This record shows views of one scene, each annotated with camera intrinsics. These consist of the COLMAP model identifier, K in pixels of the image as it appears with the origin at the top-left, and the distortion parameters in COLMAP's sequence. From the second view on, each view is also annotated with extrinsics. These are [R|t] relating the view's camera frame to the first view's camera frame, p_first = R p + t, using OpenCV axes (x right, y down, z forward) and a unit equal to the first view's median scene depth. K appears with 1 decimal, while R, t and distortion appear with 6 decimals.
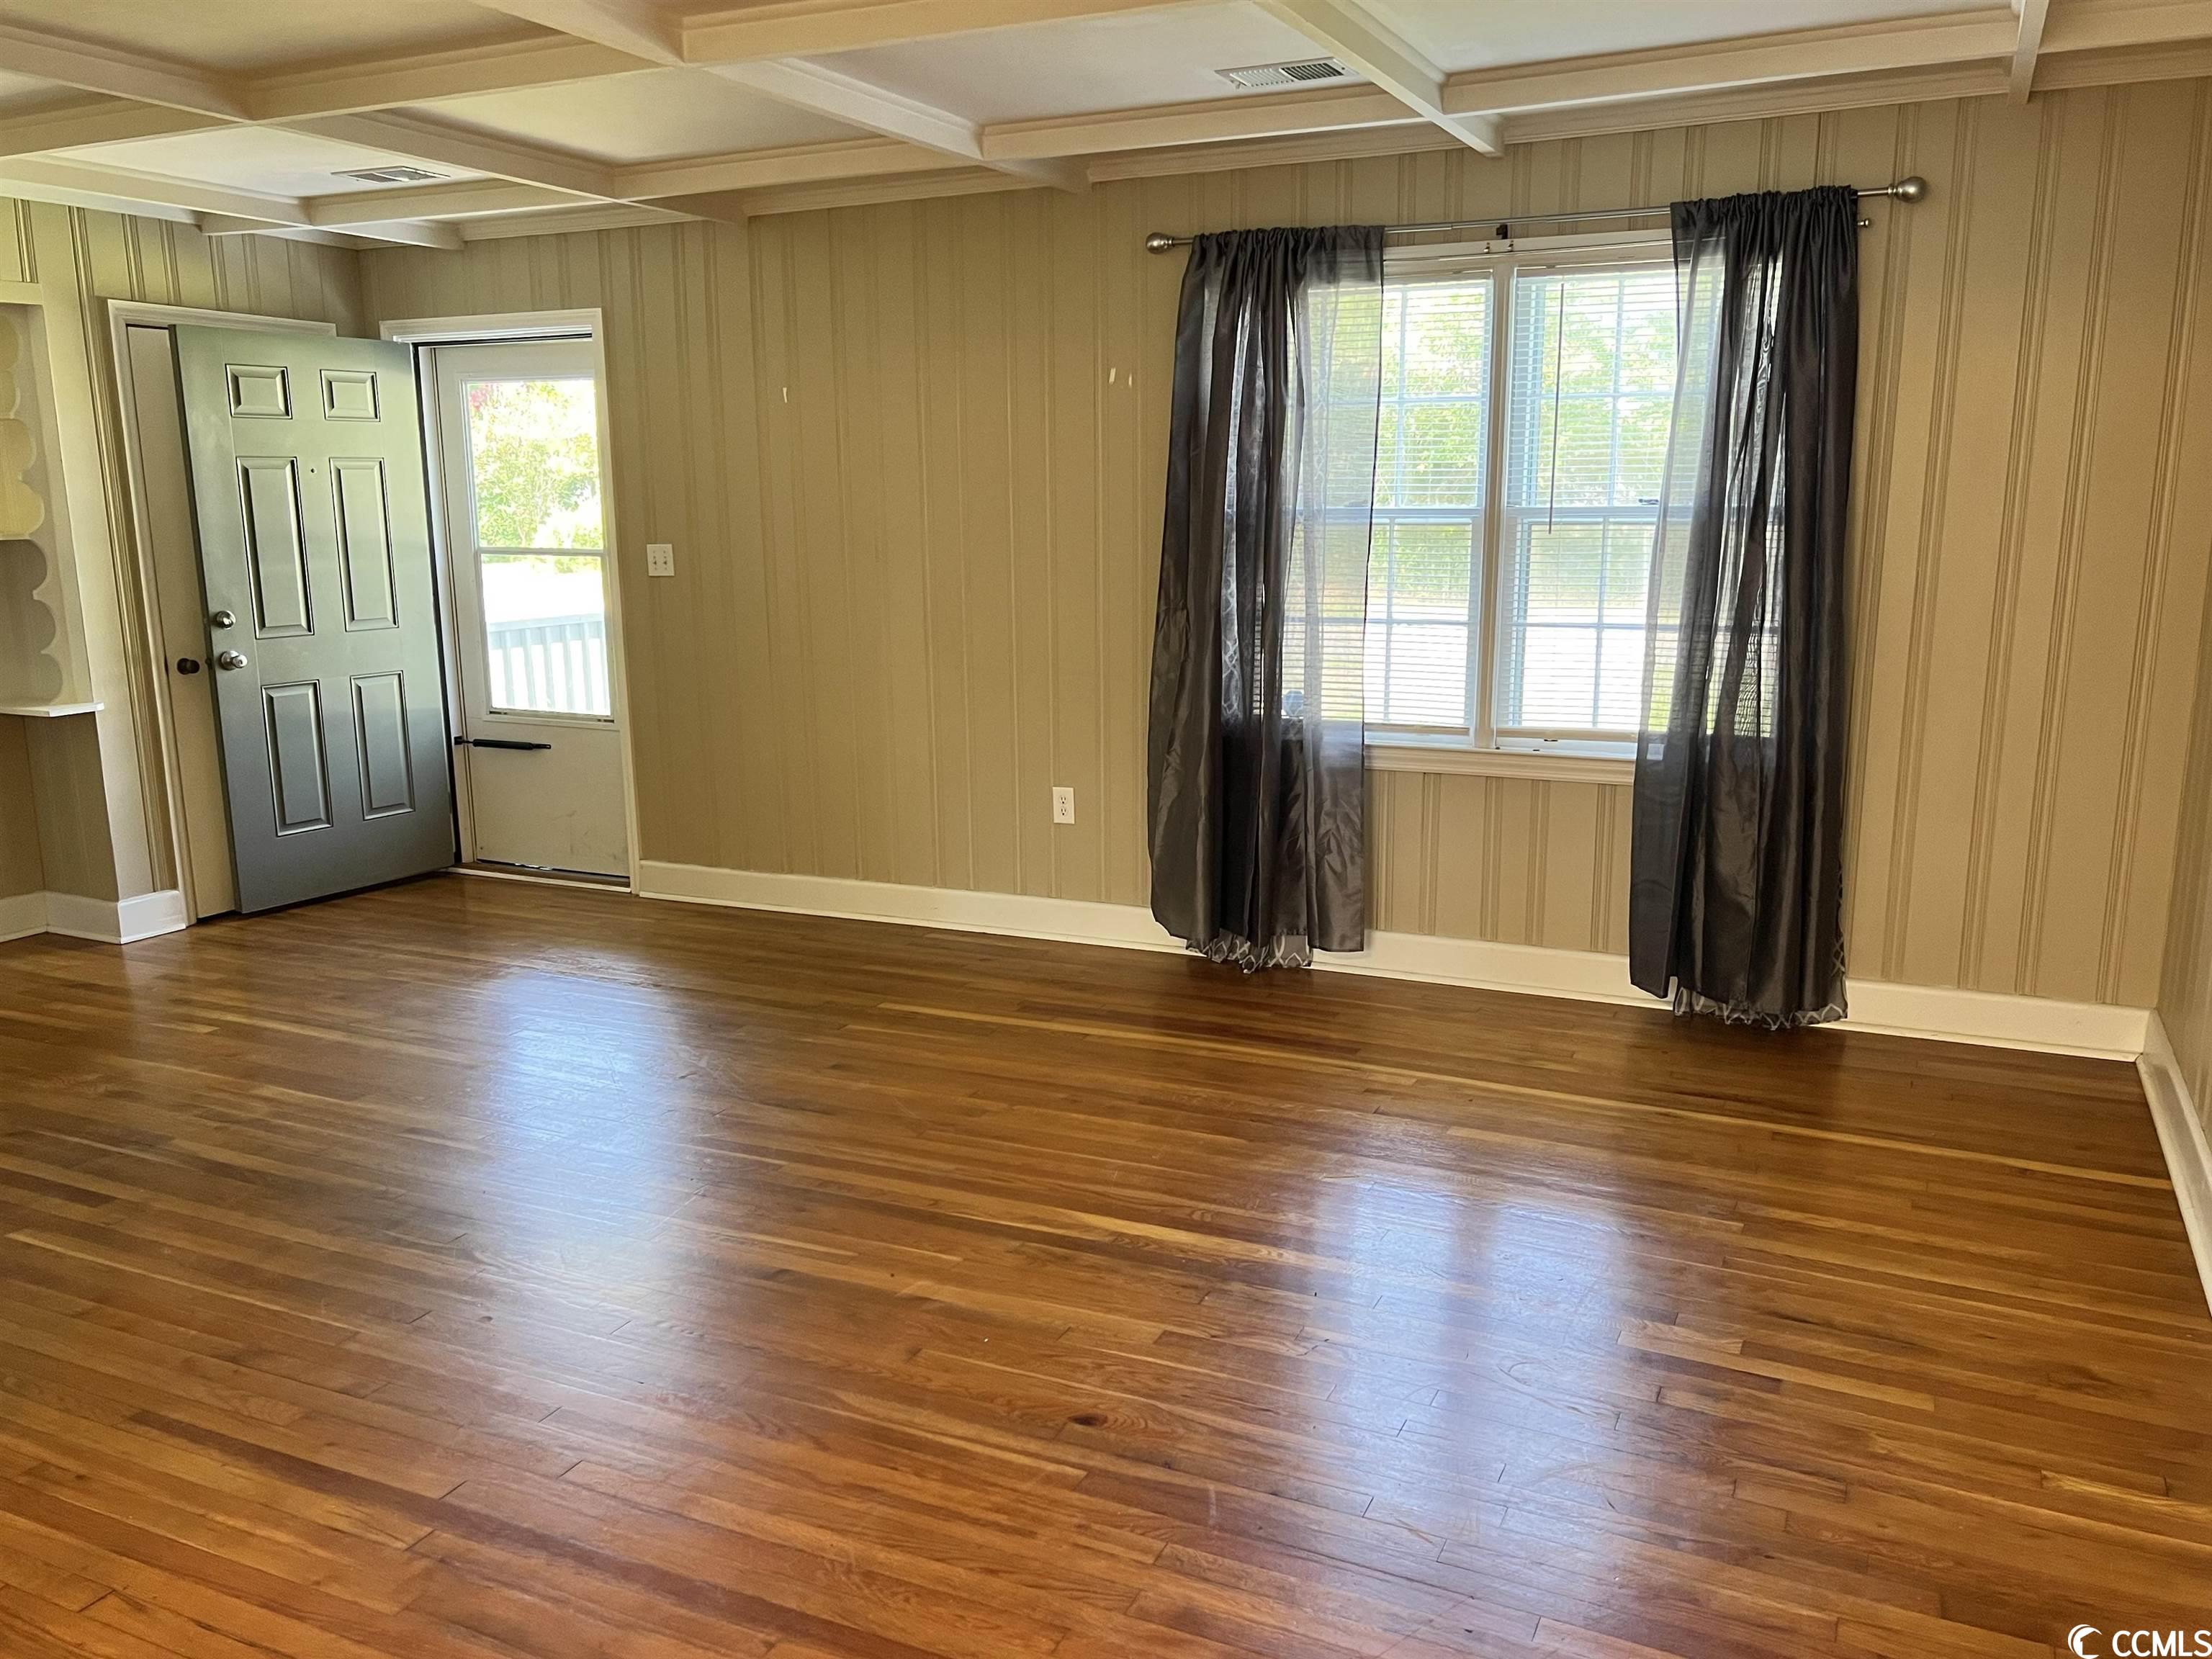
lens RADIAL K [[1726.3, 0, 1106.0], [0, 1726.3, 829.5], [0, 0, 1]] dist [0.113638, -0.170118]
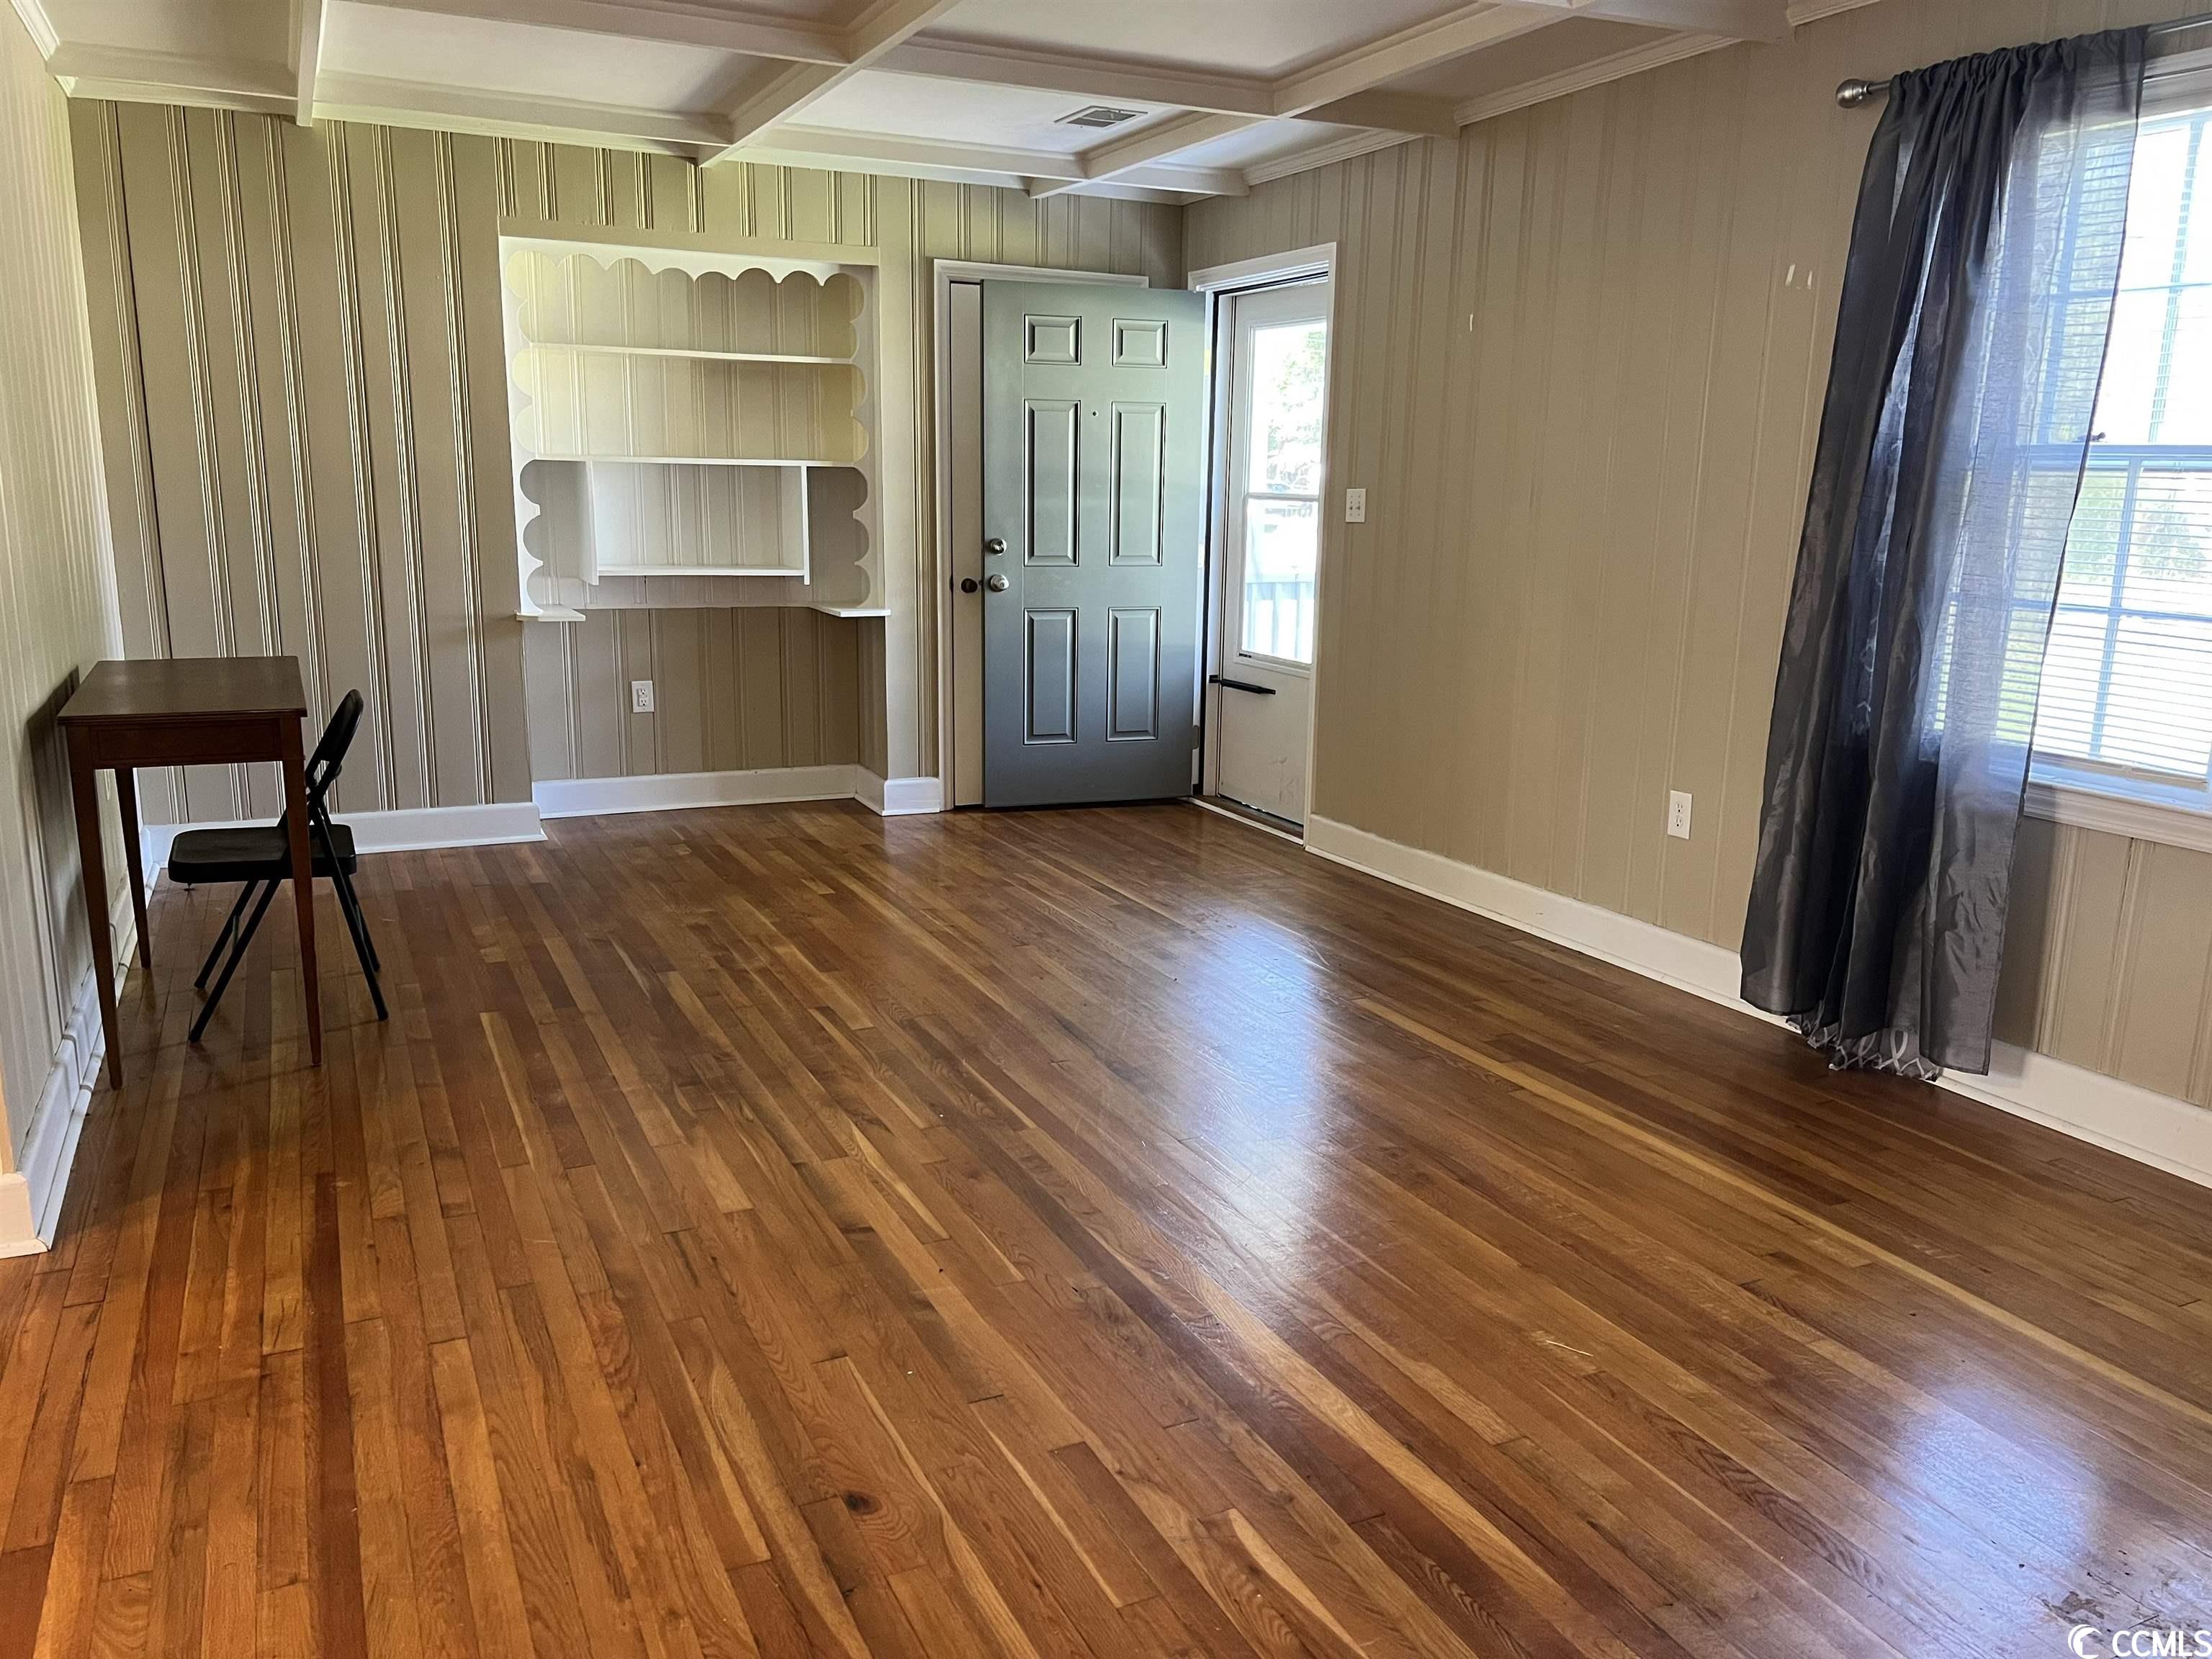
lens RADIAL K [[1667.4, 0, 1109.1], [0, 1667.4, 842.2], [0, 0, 1]] dist [0.044490, -0.055905]
pose [[0.779563, 0.156882, -0.606357, 0.239806], [-0.145218, 0.987014, 0.068669, -0.016713], [0.609256, 0.034522, 0.792222, 0.209944]]
